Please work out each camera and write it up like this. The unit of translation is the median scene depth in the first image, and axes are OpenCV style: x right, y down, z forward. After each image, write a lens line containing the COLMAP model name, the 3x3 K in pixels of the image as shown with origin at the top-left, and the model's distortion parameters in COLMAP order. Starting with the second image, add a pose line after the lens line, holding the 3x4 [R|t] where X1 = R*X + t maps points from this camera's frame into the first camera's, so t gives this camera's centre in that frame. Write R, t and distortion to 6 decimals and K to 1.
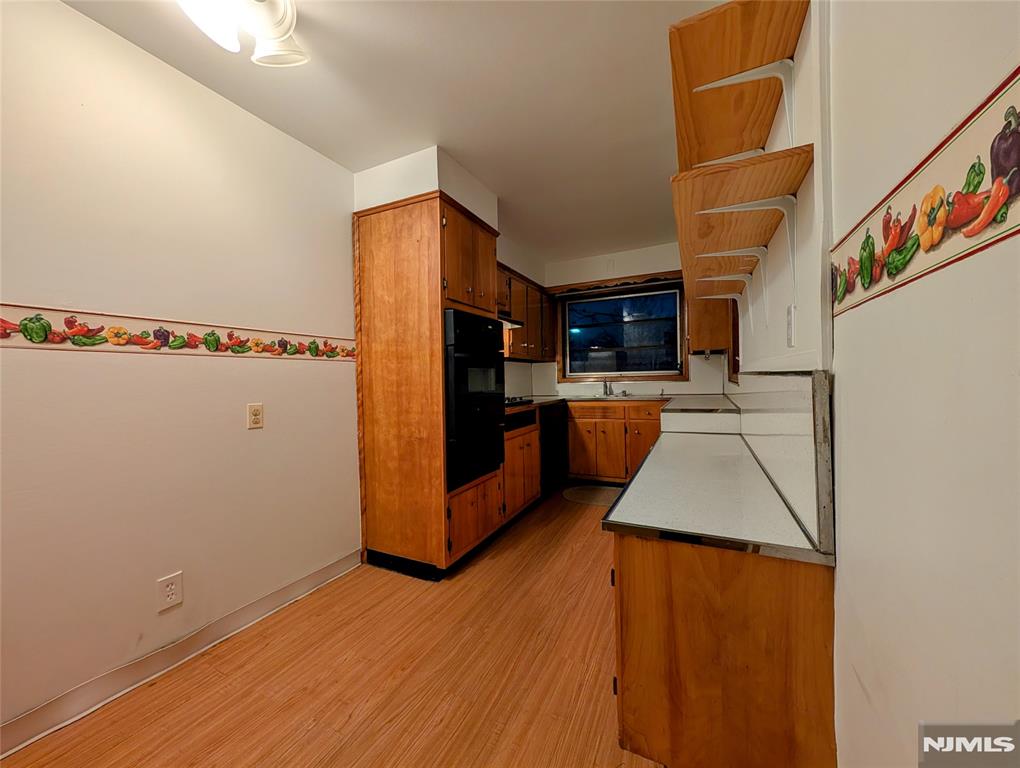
lens RADIAL K [[386.5, 0, 511.9], [0, 386.5, 382.4], [0, 0, 1]] dist [-0.002022, -0.000114]
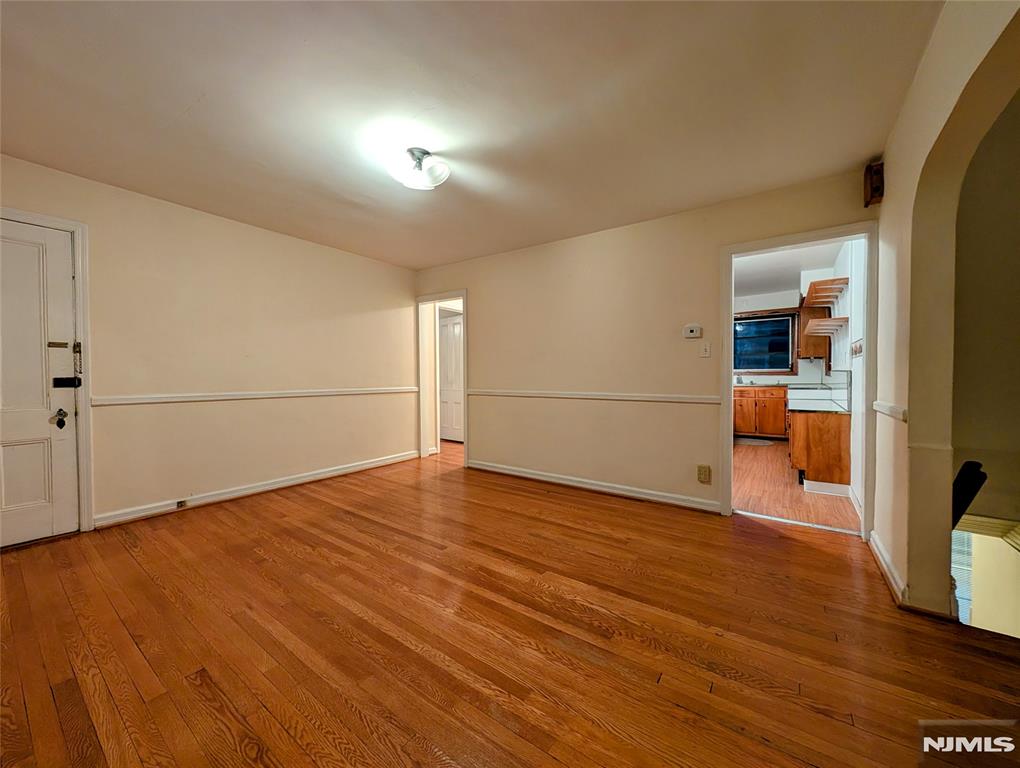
lens RADIAL K [[386.5, 0, 507.9], [0, 386.5, 380.6], [0, 0, 1]] dist [-0.002022, -0.000114]
pose [[0.984123, 0.012764, -0.177026, -0.610008], [-0.011460, 0.999899, 0.008390, 0.025765], [0.177115, -0.006228, 0.984170, -1.092353]]
